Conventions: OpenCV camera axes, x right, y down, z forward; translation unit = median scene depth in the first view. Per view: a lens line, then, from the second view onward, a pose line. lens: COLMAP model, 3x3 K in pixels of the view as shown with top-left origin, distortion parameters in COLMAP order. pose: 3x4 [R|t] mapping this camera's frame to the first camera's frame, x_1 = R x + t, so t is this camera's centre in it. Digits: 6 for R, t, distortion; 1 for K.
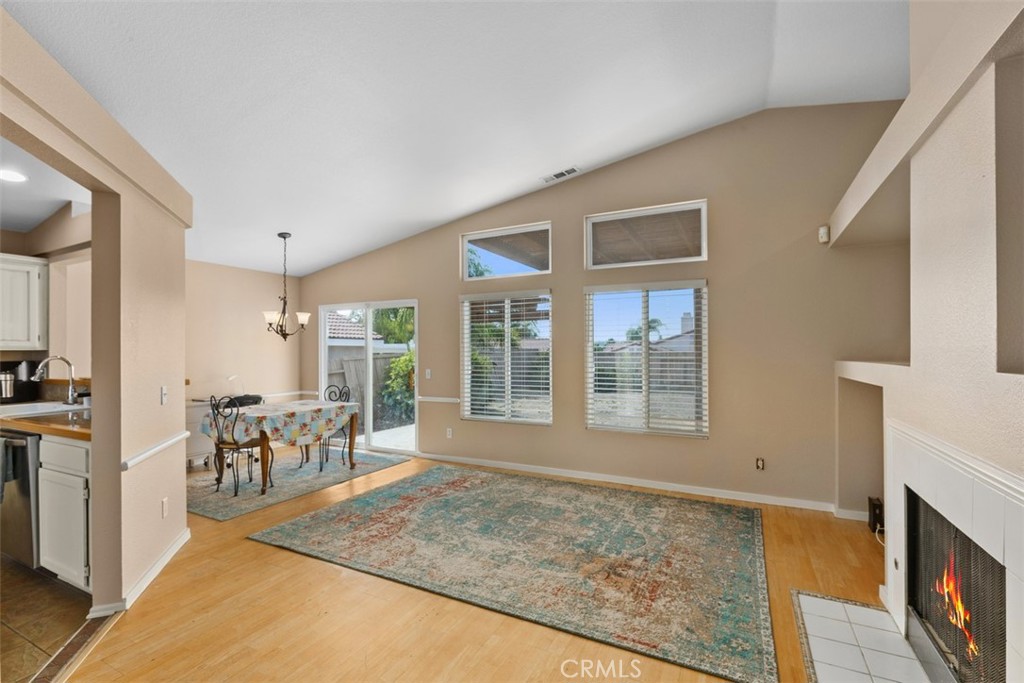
lens RADIAL K [[463.2, 0, 510.6], [0, 463.2, 344.6], [0, 0, 1]] dist [-0.002013, -0.000119]
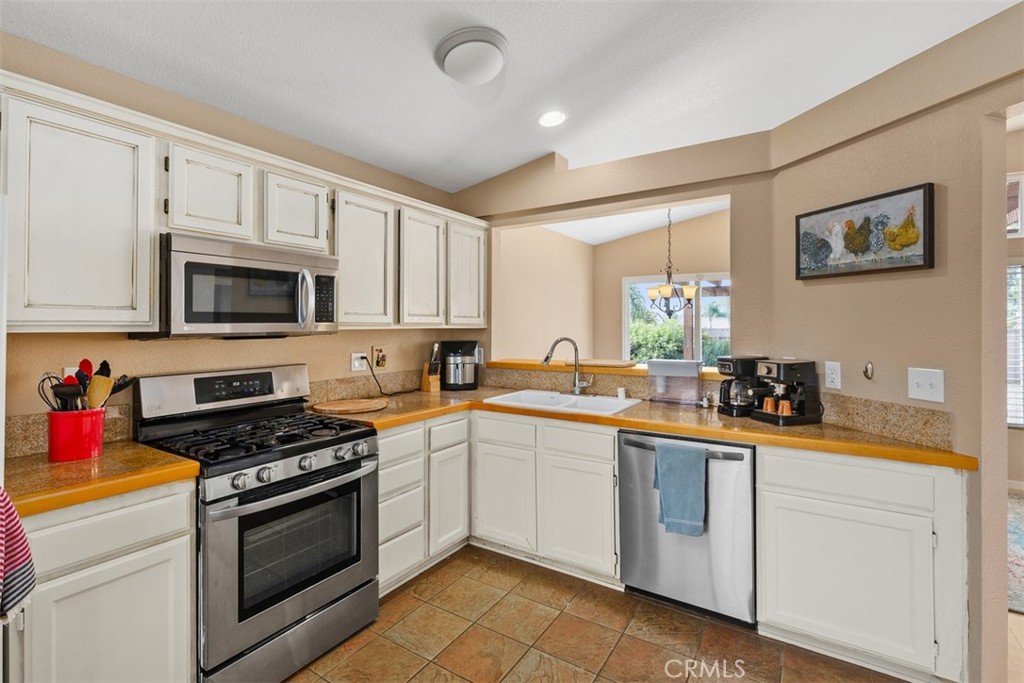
lens RADIAL K [[463.2, 0, 510.6], [0, 463.2, 344.6], [0, 0, 1]] dist [-0.002013, -0.000119]
pose [[0.994349, 0.007135, -0.105922, -0.937299], [-0.002072, 0.998853, 0.047829, 0.000884], [0.106142, -0.047340, 0.993223, 0.145556]]
